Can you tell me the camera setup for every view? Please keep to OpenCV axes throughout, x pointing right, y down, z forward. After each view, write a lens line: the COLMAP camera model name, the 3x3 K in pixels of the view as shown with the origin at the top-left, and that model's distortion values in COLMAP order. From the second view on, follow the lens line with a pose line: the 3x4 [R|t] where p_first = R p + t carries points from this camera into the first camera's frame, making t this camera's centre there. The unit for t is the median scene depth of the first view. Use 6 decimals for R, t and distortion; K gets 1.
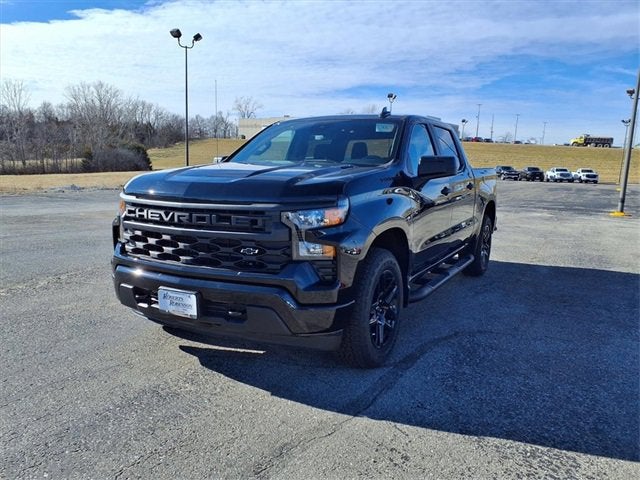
lens RADIAL K [[515.7, 0, 315.1], [0, 515.7, 238.2], [0, 0, 1]] dist [0.040933, -0.051446]
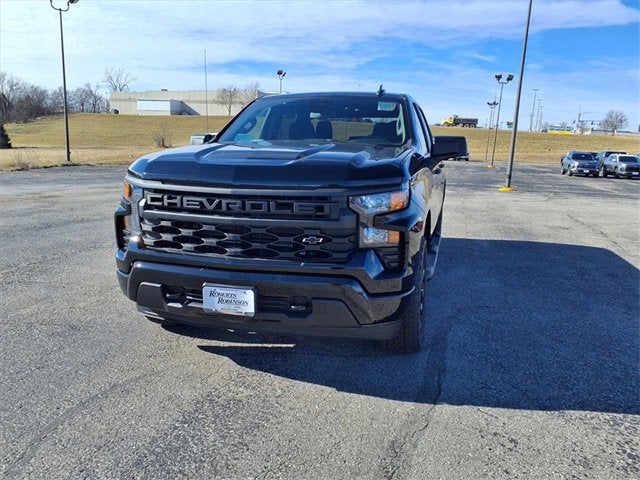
lens RADIAL K [[515.7, 0, 315.1], [0, 515.7, 238.2], [0, 0, 1]] dist [0.040933, -0.051446]
pose [[0.974091, -0.038706, 0.222818, -0.251967], [0.029344, 0.998548, 0.045175, -0.015297], [-0.224243, -0.037466, 0.973813, 0.075945]]
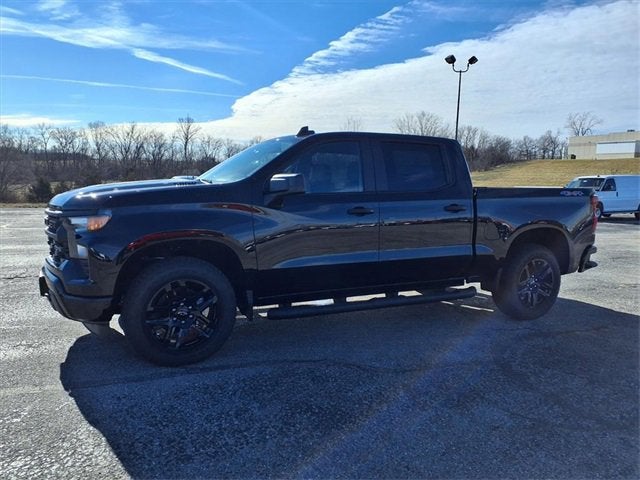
lens RADIAL K [[515.7, 0, 315.1], [0, 515.7, 238.2], [0, 0, 1]] dist [0.040933, -0.051446]
pose [[0.814259, 0.055386, -0.577853, 0.878548], [-0.080913, 0.996550, -0.018498, -0.021379], [0.574835, 0.061818, 0.815931, 0.238027]]
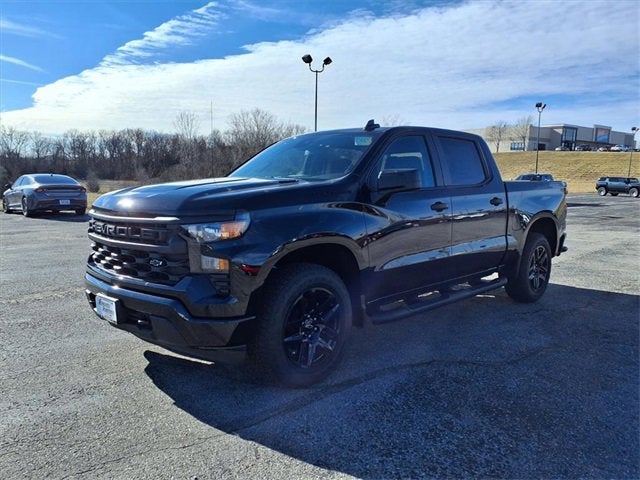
lens RADIAL K [[515.7, 0, 315.1], [0, 515.7, 238.2], [0, 0, 1]] dist [0.040933, -0.051446]
pose [[0.958443, 0.015279, -0.284875, 0.366133], [-0.024808, 0.999246, -0.029873, -0.000762], [0.284204, 0.035698, 0.958099, 0.065225]]
